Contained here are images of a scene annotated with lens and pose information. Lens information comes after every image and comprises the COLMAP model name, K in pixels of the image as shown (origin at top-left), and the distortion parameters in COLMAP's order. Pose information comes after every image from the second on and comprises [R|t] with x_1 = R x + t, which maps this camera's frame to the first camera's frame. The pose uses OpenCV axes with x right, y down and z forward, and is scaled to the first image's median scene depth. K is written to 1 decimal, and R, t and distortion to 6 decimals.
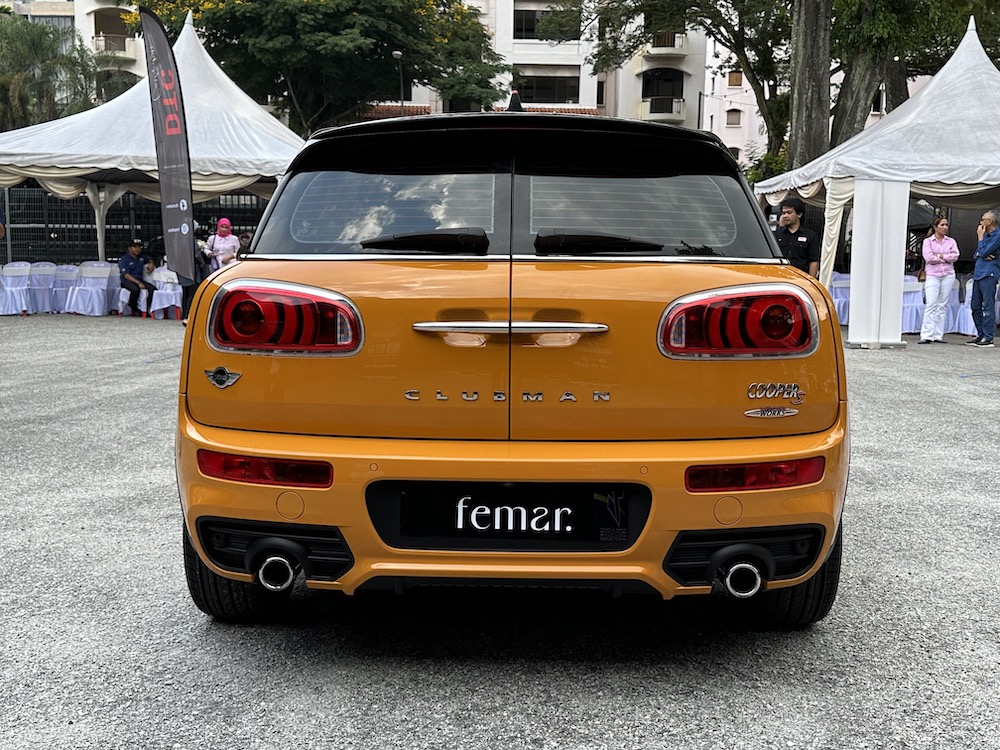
lens RADIAL K [[1085.5, 0, 500.0], [0, 1085.5, 375.0], [0, 0, 1]] dist [0.207920, -0.464013]
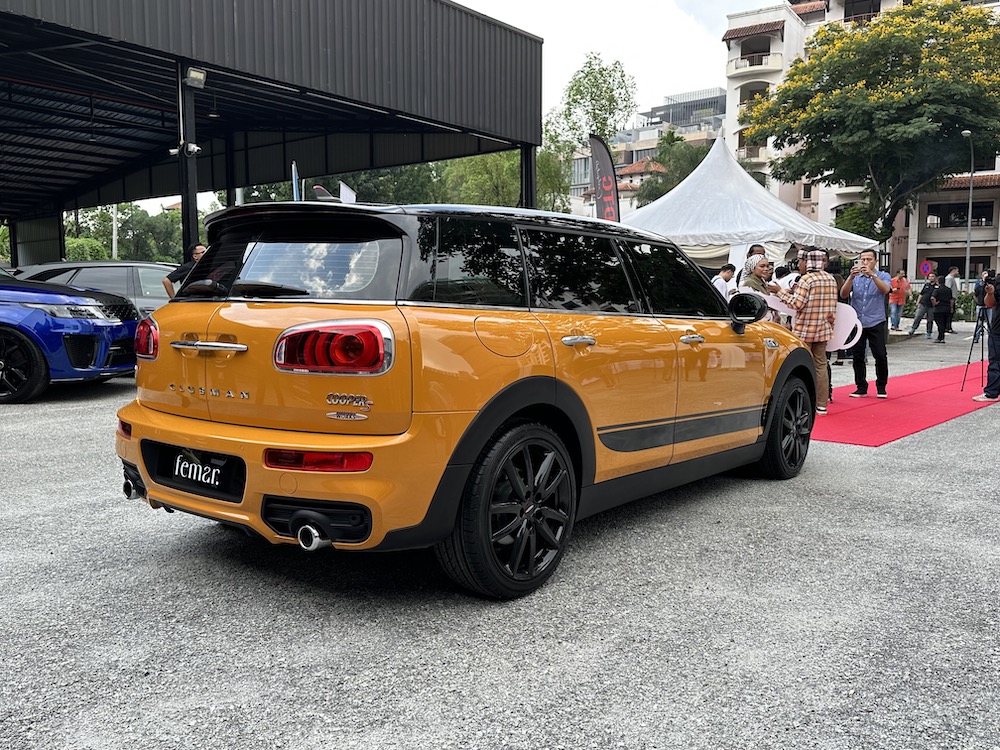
lens RADIAL K [[827.1, 0, 500.0], [0, 827.1, 375.0], [0, 0, 1]] dist [0.012764, -0.003066]
pose [[0.802319, 0.045095, -0.595190, 0.132550], [-0.060543, 0.998148, -0.005987, -0.002736], [0.593817, 0.040838, 0.803563, 0.041607]]
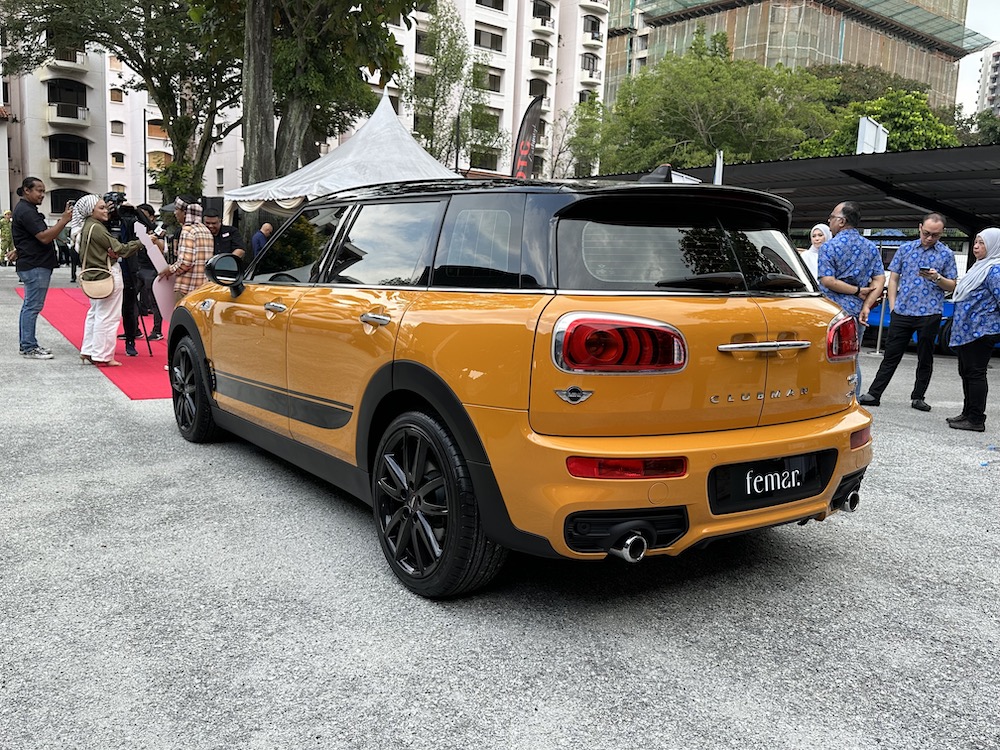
lens RADIAL K [[836.4, 0, 500.0], [0, 836.4, 375.0], [0, 0, 1]] dist [0.082764, -0.156442]
pose [[0.806167, -0.054722, 0.589152, -0.117351], [0.029036, 0.998173, 0.052980, -0.009629], [-0.590975, -0.025604, 0.806283, 0.043037]]
